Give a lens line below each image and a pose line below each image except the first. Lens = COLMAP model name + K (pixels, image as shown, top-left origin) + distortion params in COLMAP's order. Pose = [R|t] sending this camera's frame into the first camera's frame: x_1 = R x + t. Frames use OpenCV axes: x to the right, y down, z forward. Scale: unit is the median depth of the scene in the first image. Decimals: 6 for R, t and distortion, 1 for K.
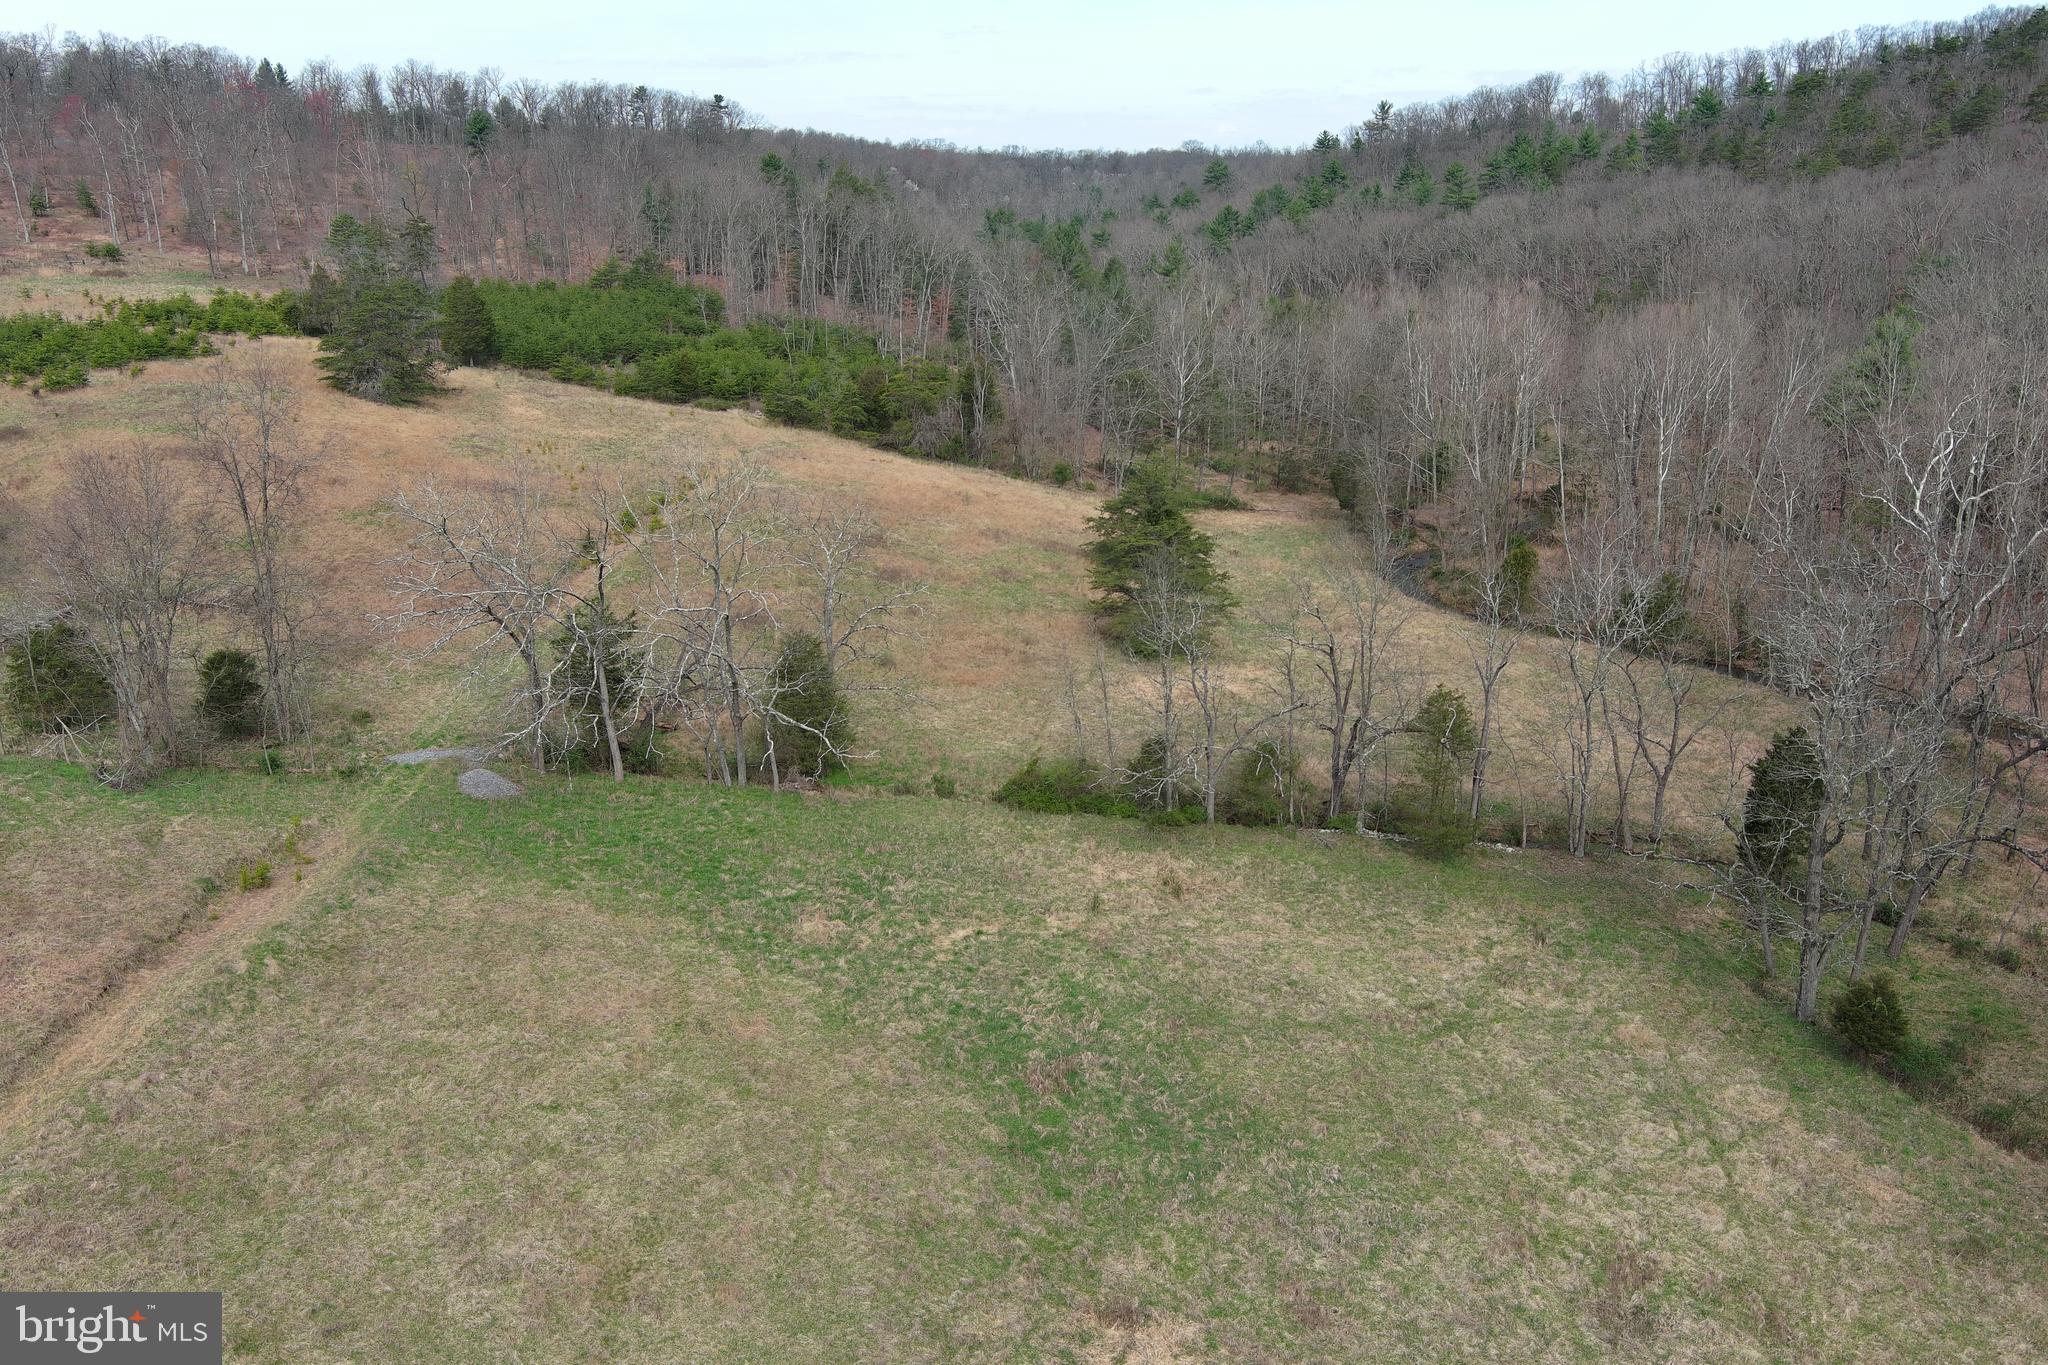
lens RADIAL K [[1583.8, 0, 1025.4], [0, 1583.8, 683.4], [0, 0, 1]] dist [0.022047, -0.035876]
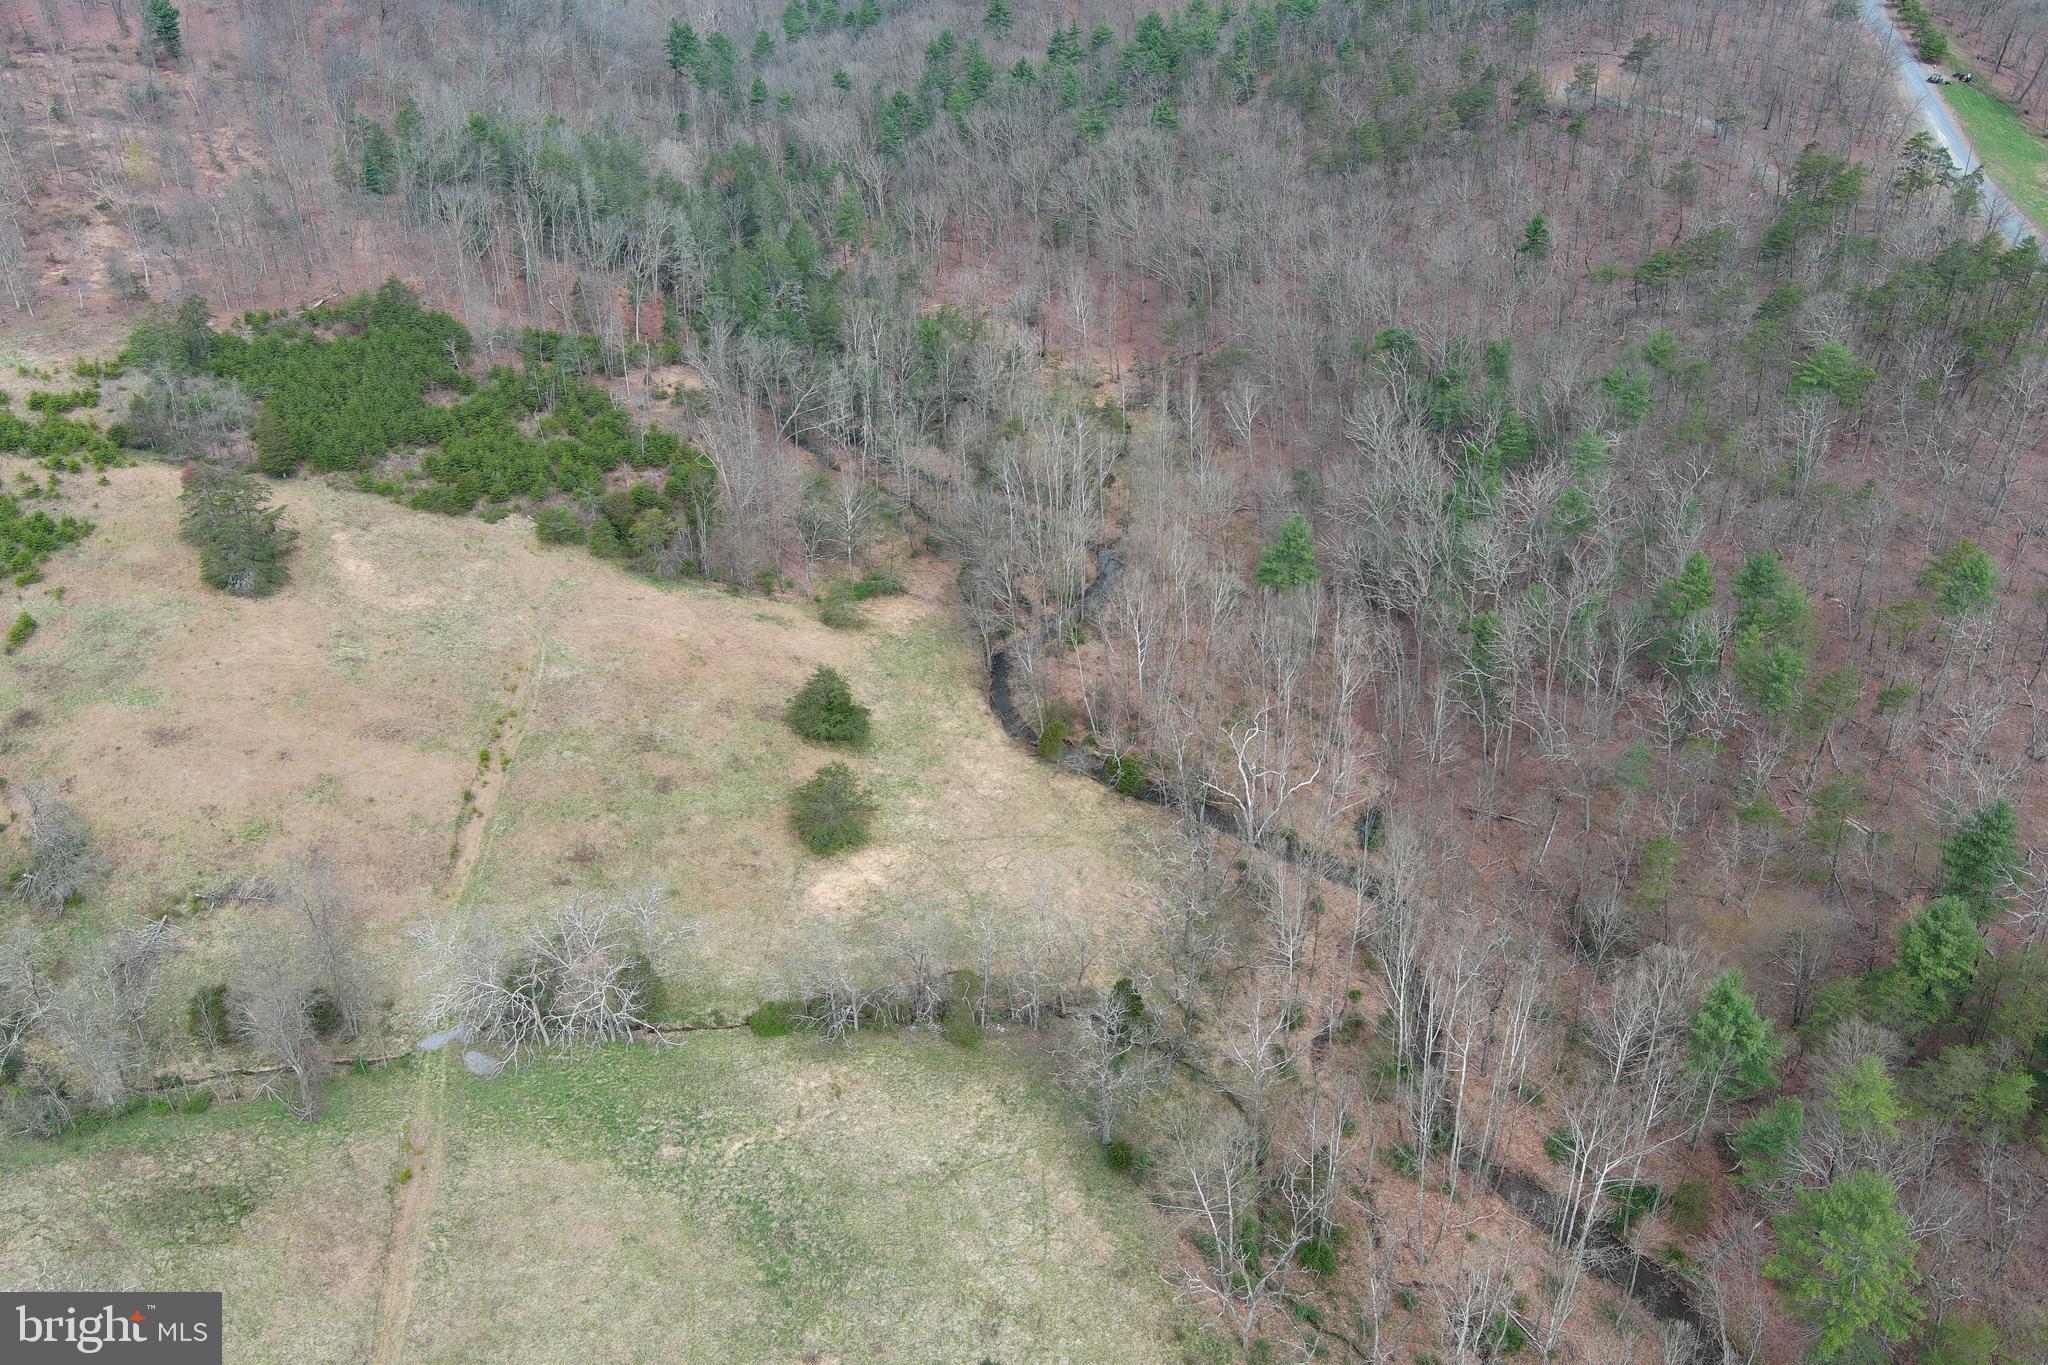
lens RADIAL K [[1592.3, 0, 1025.0], [0, 1592.3, 669.2], [0, 0, 1]] dist [0.028960, -0.045789]
pose [[0.985056, -0.084366, 0.150156, 0.185608], [0.046344, 0.969496, 0.240687, -2.451052], [-0.165882, -0.230131, 0.958918, -2.543610]]
